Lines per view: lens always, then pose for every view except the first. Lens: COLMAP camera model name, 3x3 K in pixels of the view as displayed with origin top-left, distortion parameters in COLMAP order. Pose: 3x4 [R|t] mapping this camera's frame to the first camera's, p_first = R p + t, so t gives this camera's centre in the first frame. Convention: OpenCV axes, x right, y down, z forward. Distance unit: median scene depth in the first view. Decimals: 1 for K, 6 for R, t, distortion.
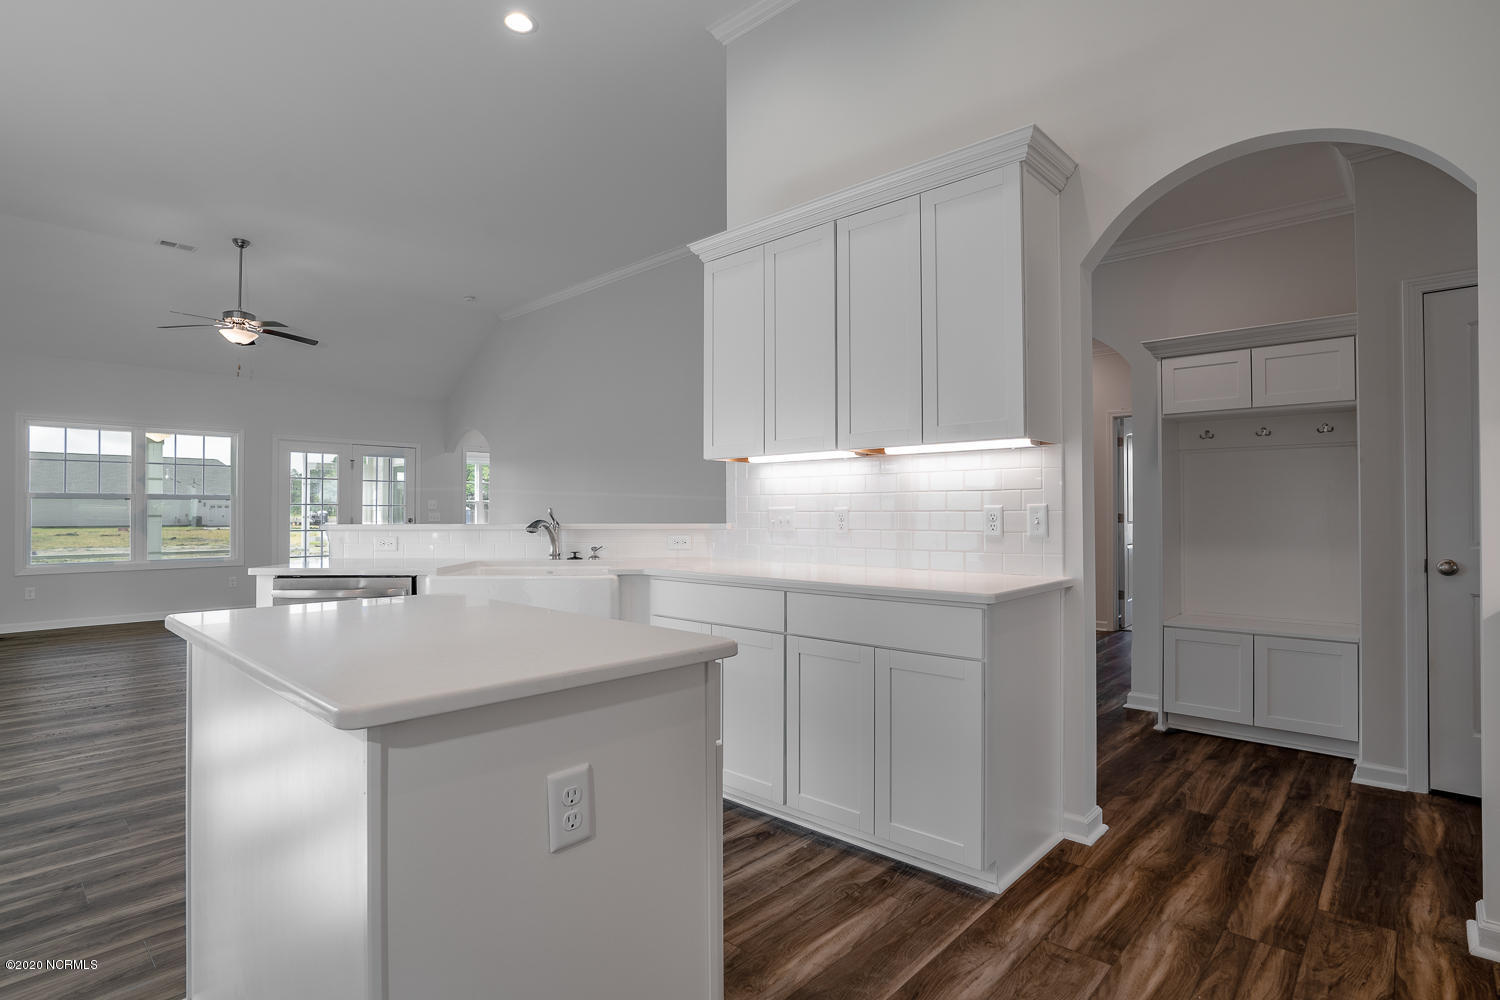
lens RADIAL K [[753.8, 0, 777.5], [0, 753.8, 502.6], [0, 0, 1]] dist [-0.021054, -0.000244]
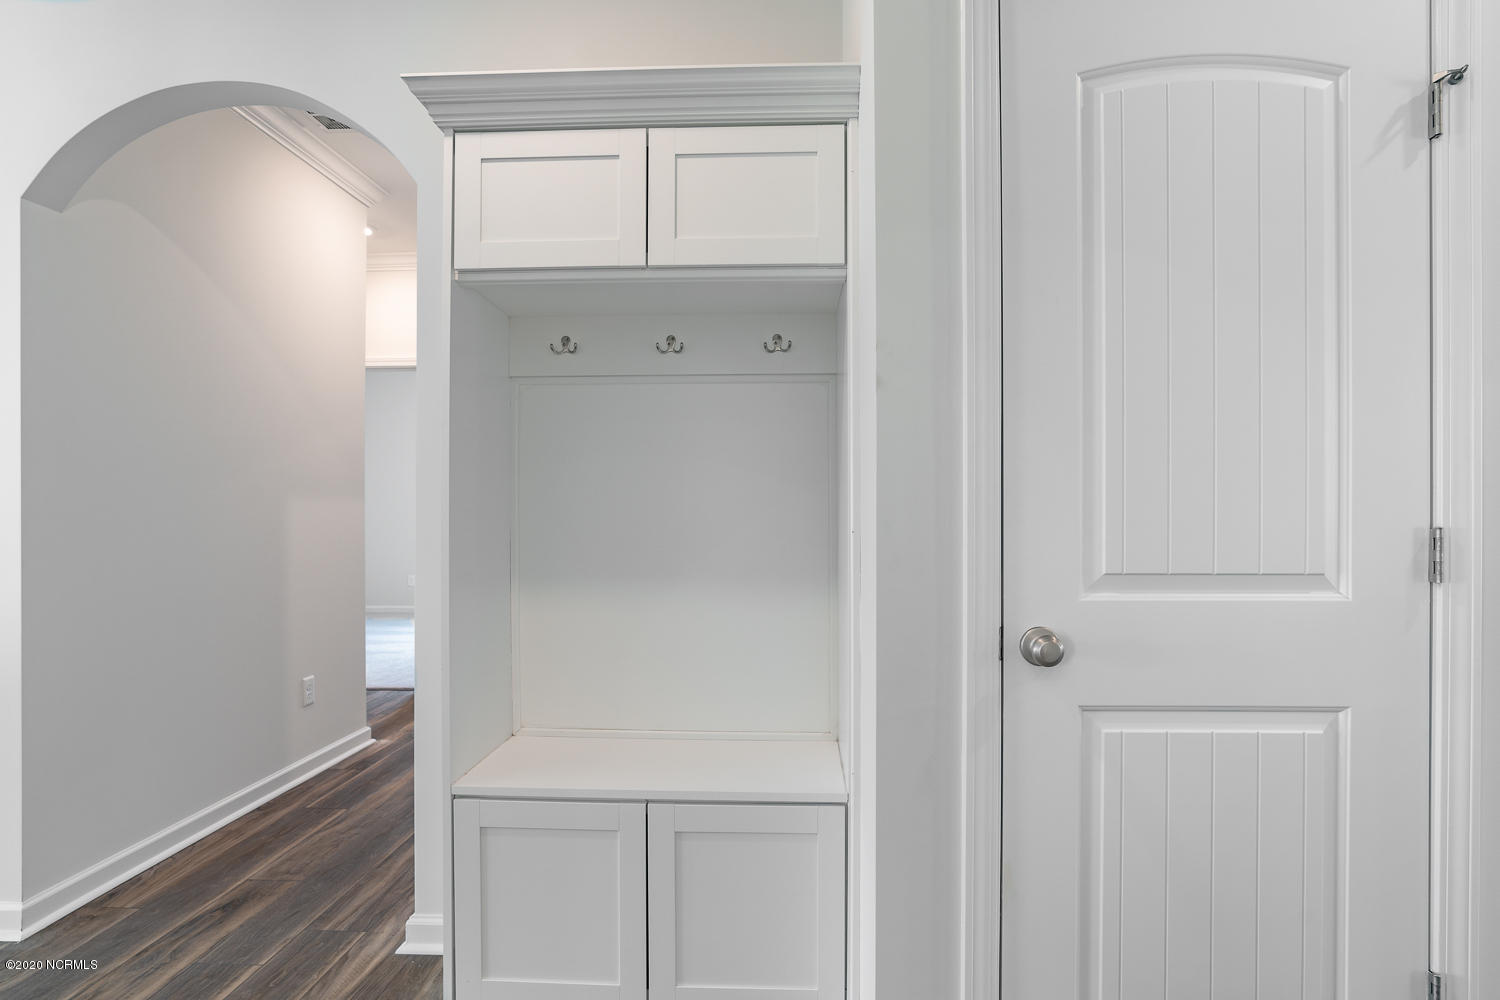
lens RADIAL K [[716.9, 0, 750.0], [0, 716.9, 500.0], [0, 0, 1]] dist [-0.001820, -0.000293]
pose [[0.774906, 0.002666, 0.632071, 0.150068], [-0.008125, 0.999950, 0.005744, 0.000812], [-0.632025, -0.009586, 0.774889, 0.229149]]
